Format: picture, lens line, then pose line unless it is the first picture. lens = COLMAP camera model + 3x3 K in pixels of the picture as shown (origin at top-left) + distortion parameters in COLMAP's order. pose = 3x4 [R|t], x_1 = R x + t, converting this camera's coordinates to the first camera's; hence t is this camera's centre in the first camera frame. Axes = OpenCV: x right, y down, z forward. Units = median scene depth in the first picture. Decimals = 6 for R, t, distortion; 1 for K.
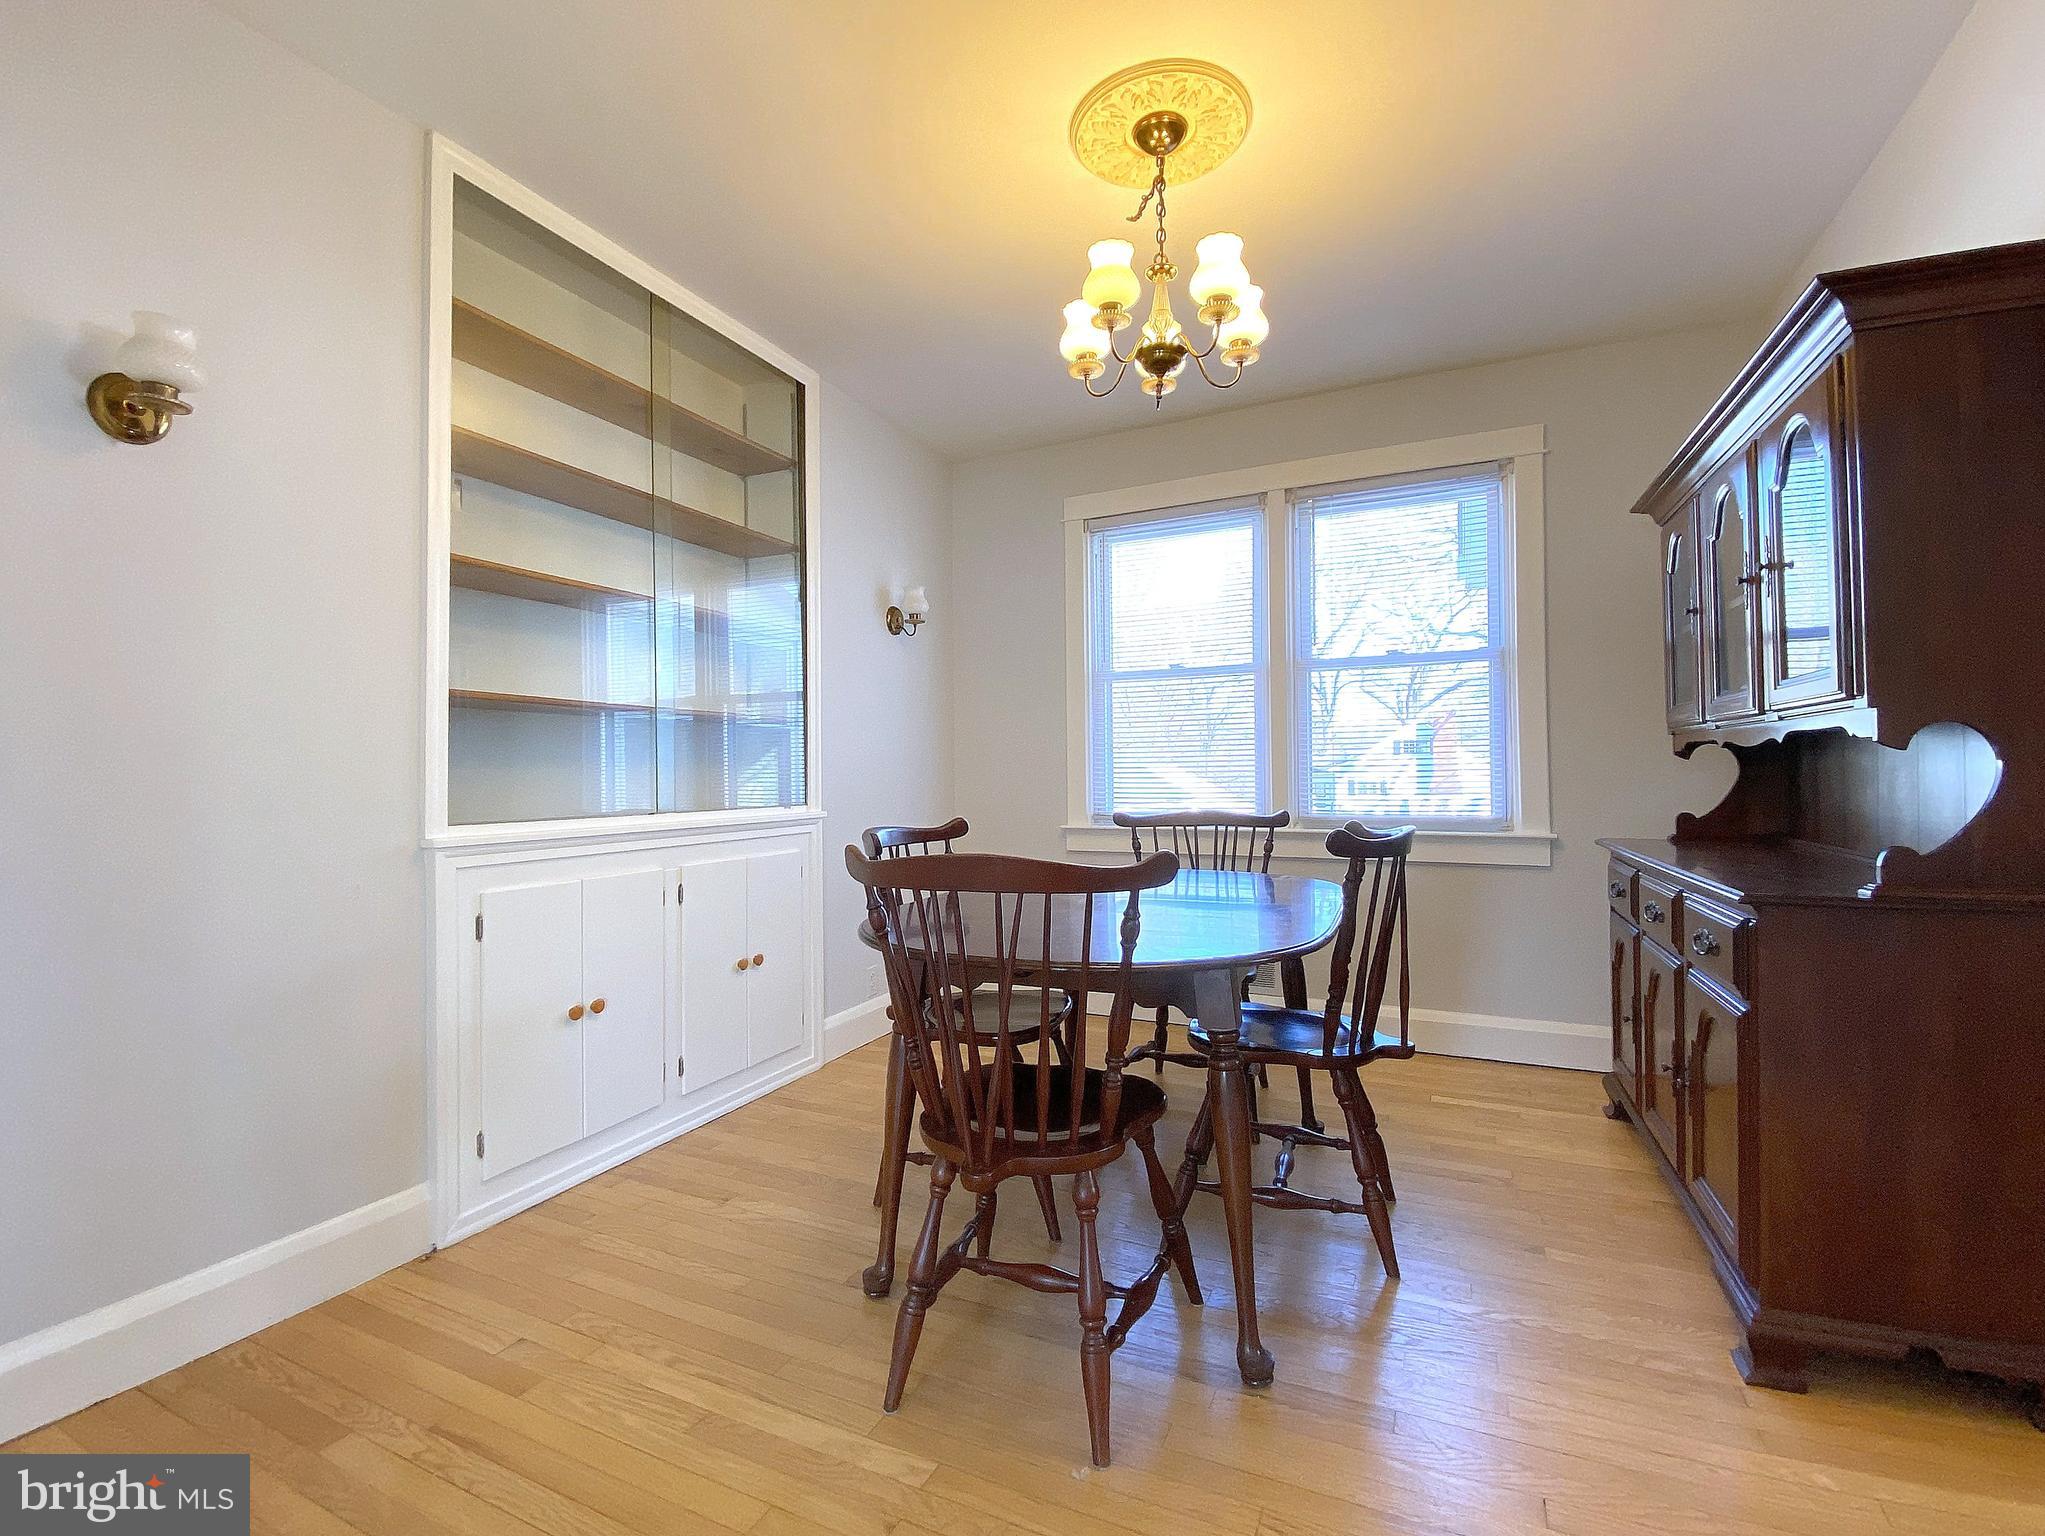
lens RADIAL K [[884.9, 0, 1022.5], [0, 884.9, 768.0], [0, 0, 1]] dist [0.000518, -0.017446]
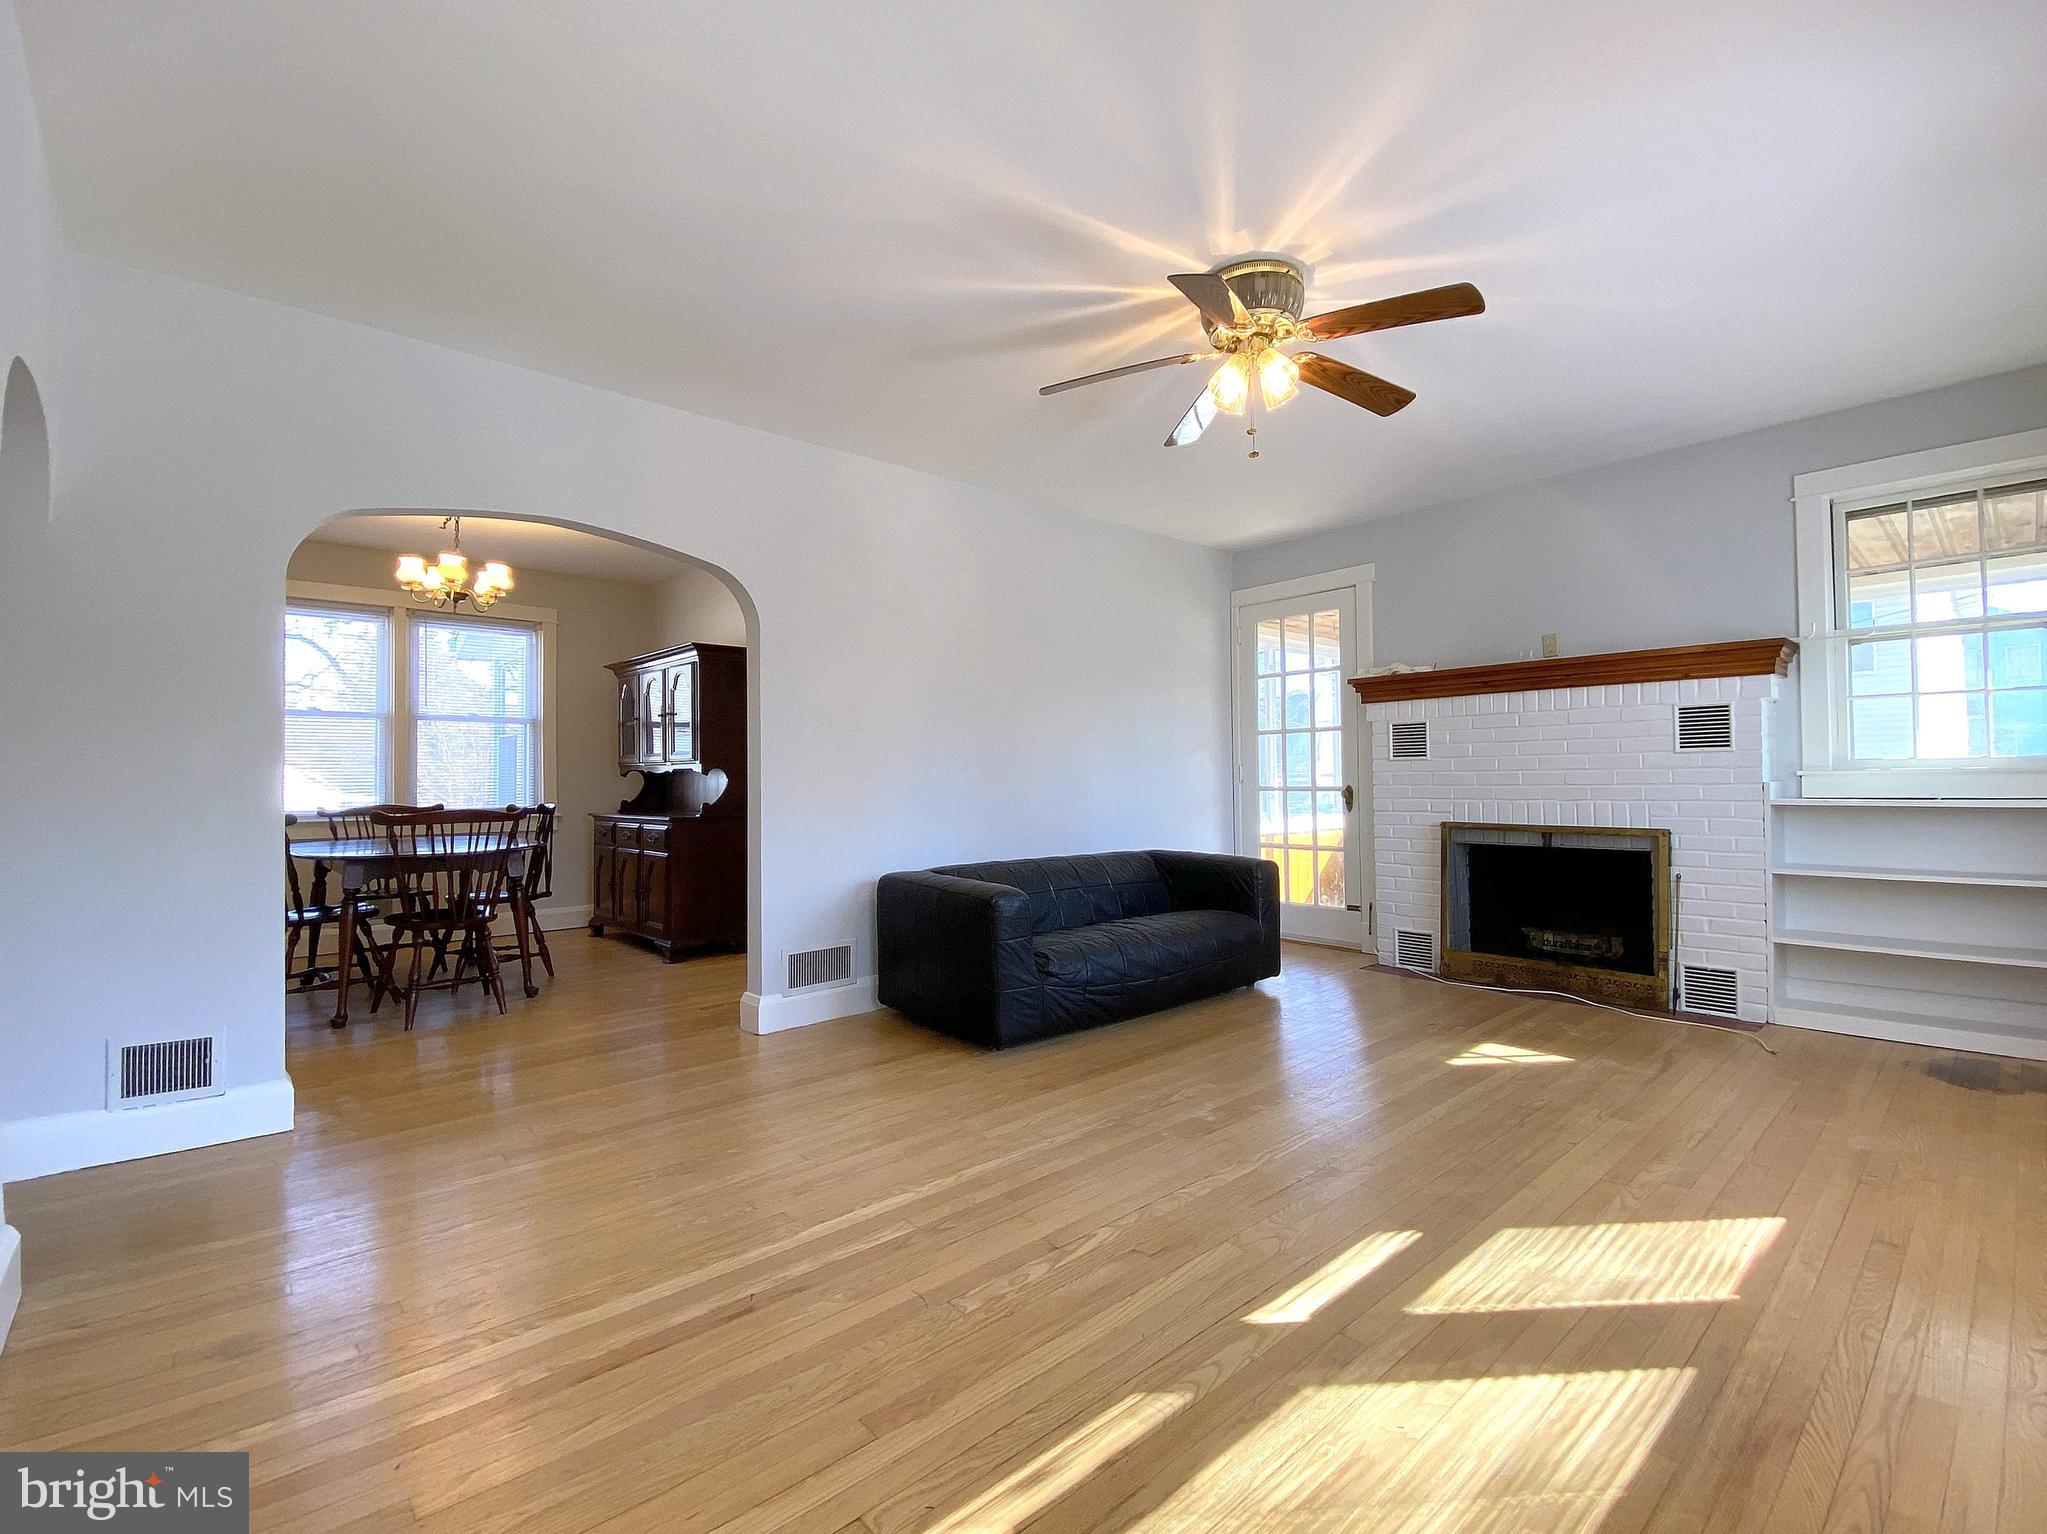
lens RADIAL K [[912.7, 0, 1035.6], [0, 912.7, 763.5], [0, 0, 1]] dist [0.026149, -0.025941]
pose [[0.373658, 0.027668, 0.927154, -1.211998], [-0.002968, 0.999586, -0.028634, 0.019583], [-0.927562, 0.007948, 0.373585, -1.020671]]
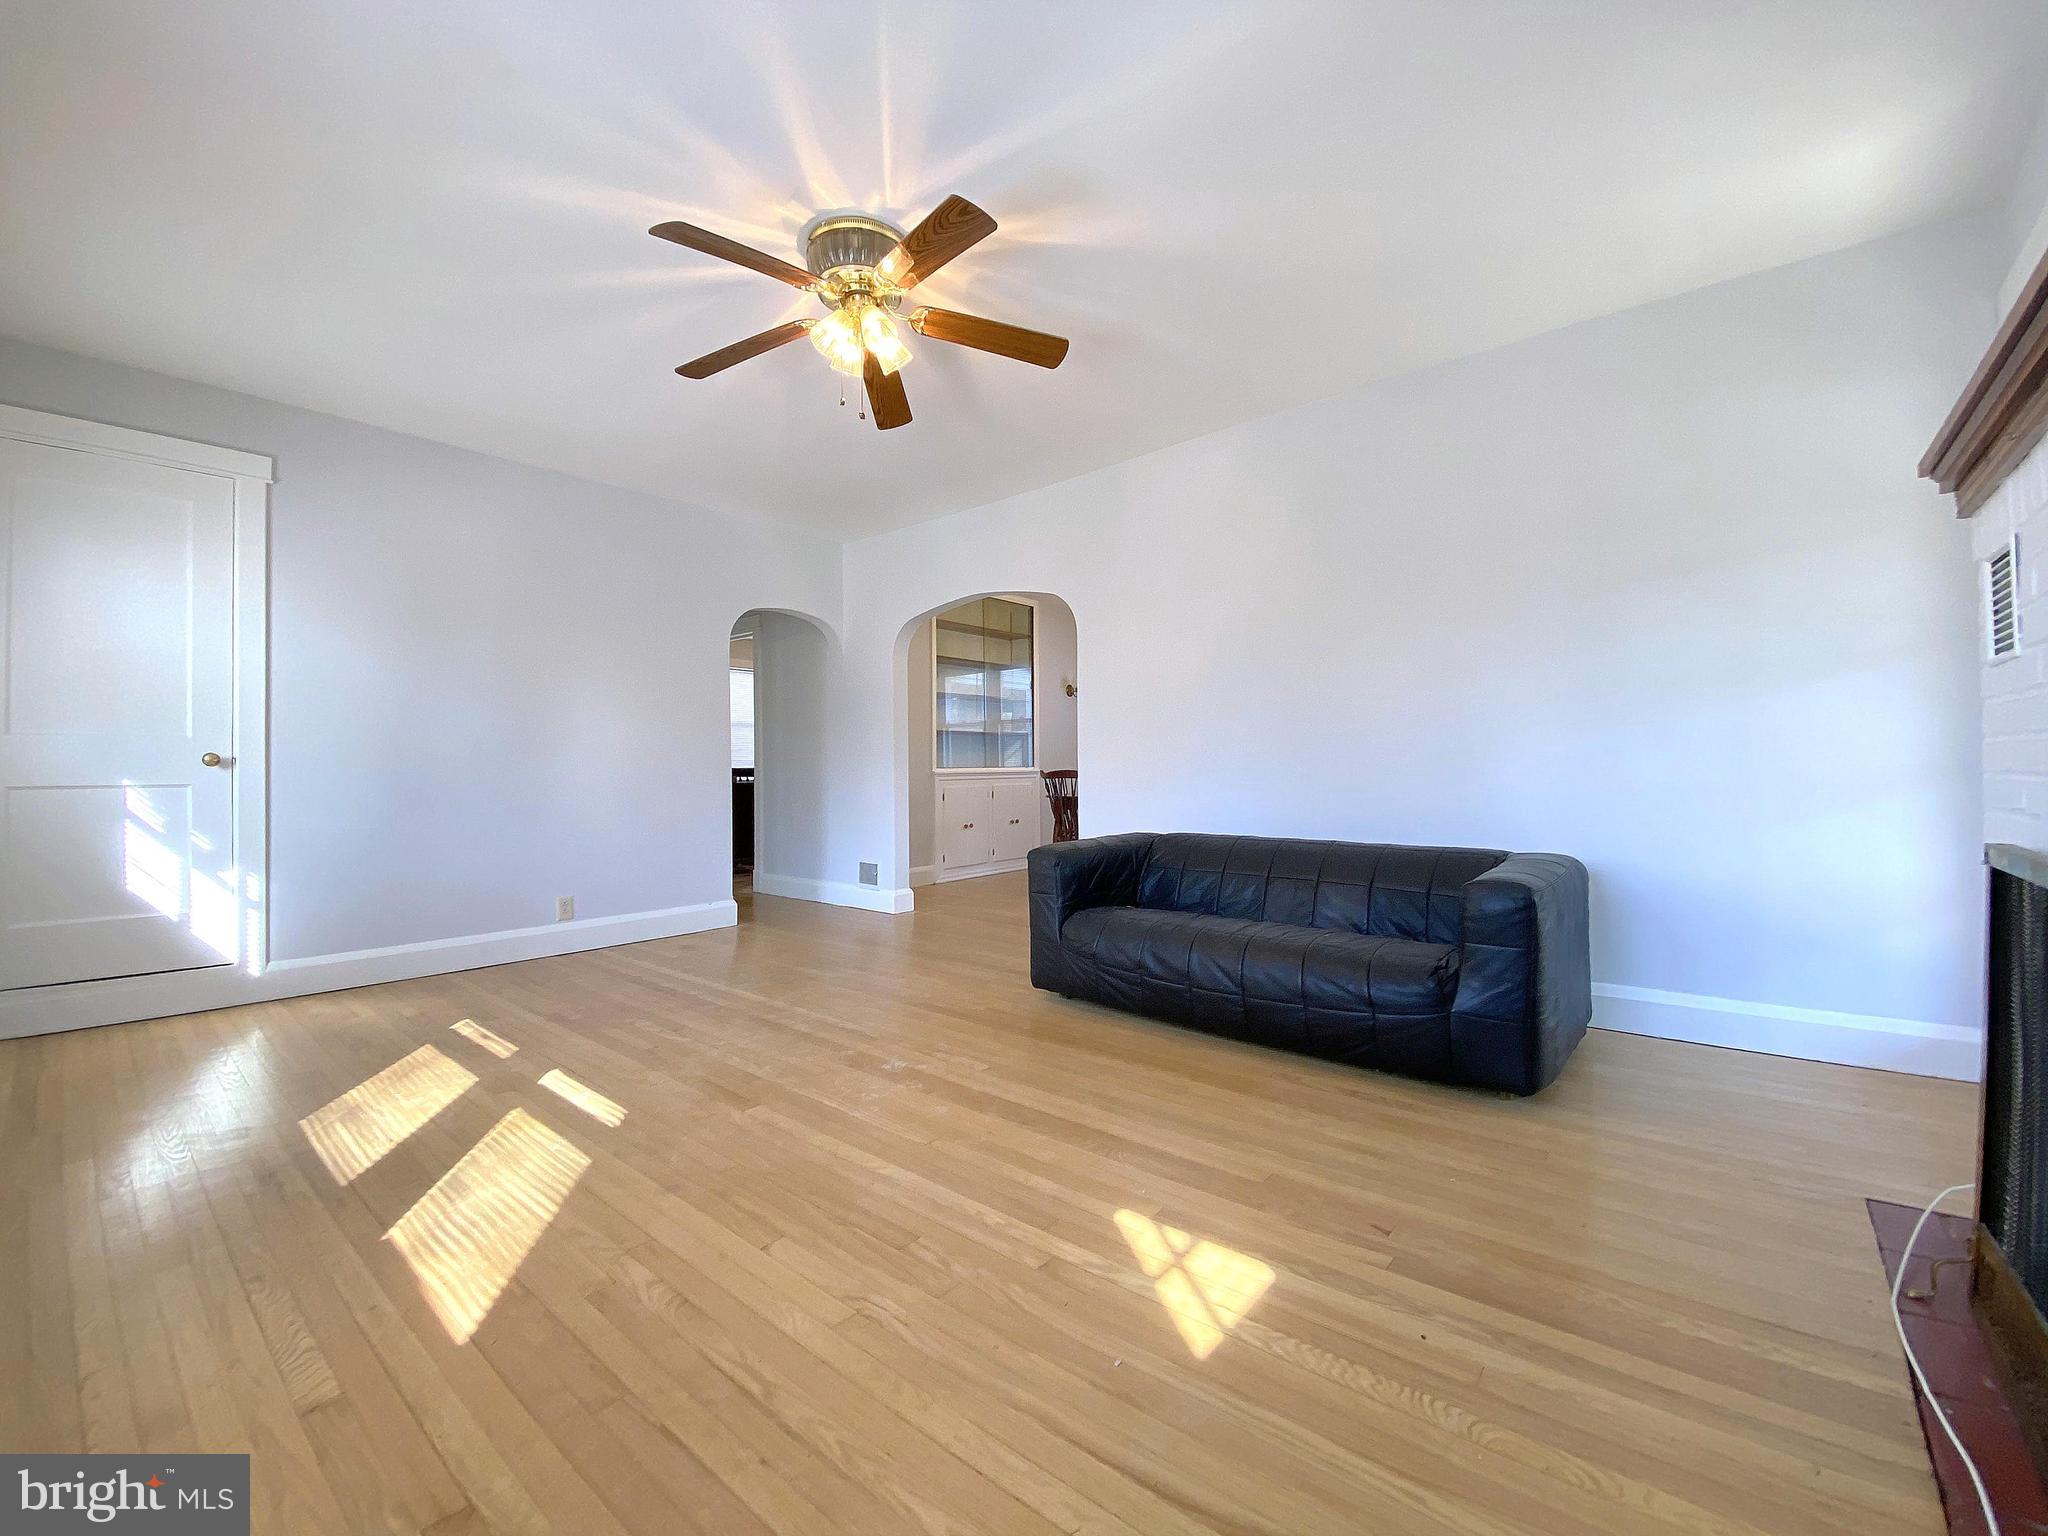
lens RADIAL K [[839.1, 0, 1024.4], [0, 839.1, 762.5], [0, 0, 1]] dist [0.017090, -0.018819]
pose [[0.967083, 0.001145, -0.254458, 0.472705], [-0.000569, 0.999997, 0.002337, 0.028334], [0.254460, -0.002115, 0.967081, -1.846031]]
